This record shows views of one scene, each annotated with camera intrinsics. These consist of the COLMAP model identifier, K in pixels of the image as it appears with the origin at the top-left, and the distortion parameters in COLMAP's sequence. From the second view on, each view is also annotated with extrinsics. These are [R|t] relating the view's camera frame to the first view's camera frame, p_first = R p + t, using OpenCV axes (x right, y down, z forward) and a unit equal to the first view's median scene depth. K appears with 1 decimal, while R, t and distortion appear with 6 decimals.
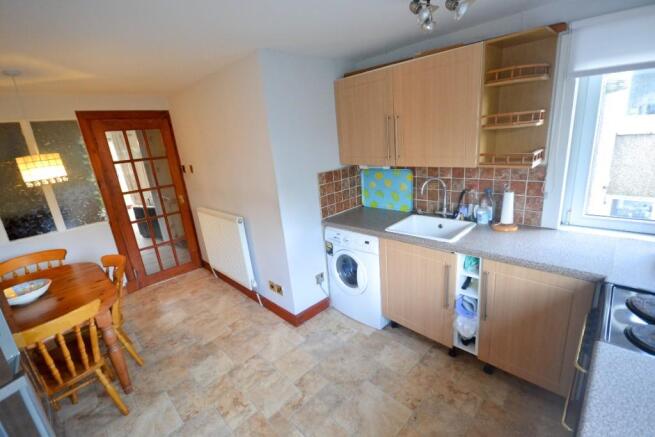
lens RADIAL K [[300.0, 0, 326.8], [0, 300.0, 217.1], [0, 0, 1]] dist [0.005038, -0.001127]
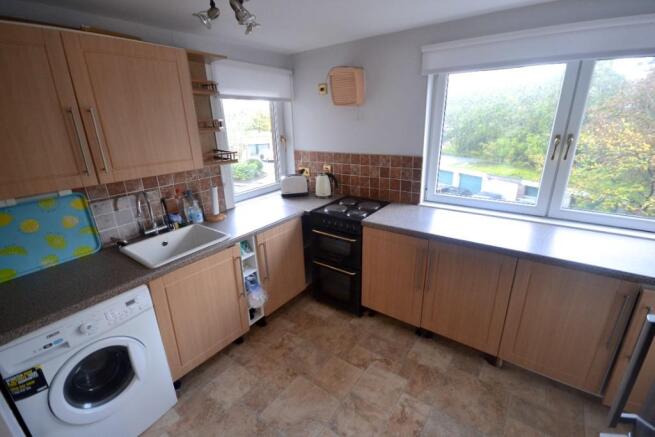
lens RADIAL K [[300.0, 0, 328.9], [0, 300.0, 219.0], [0, 0, 1]] dist [0.005038, -0.001127]
pose [[-0.179420, -0.221168, 0.958589, -0.561201], [0.311087, 0.911646, 0.268563, -0.128427], [-0.933292, 0.346390, -0.094765, 0.651339]]
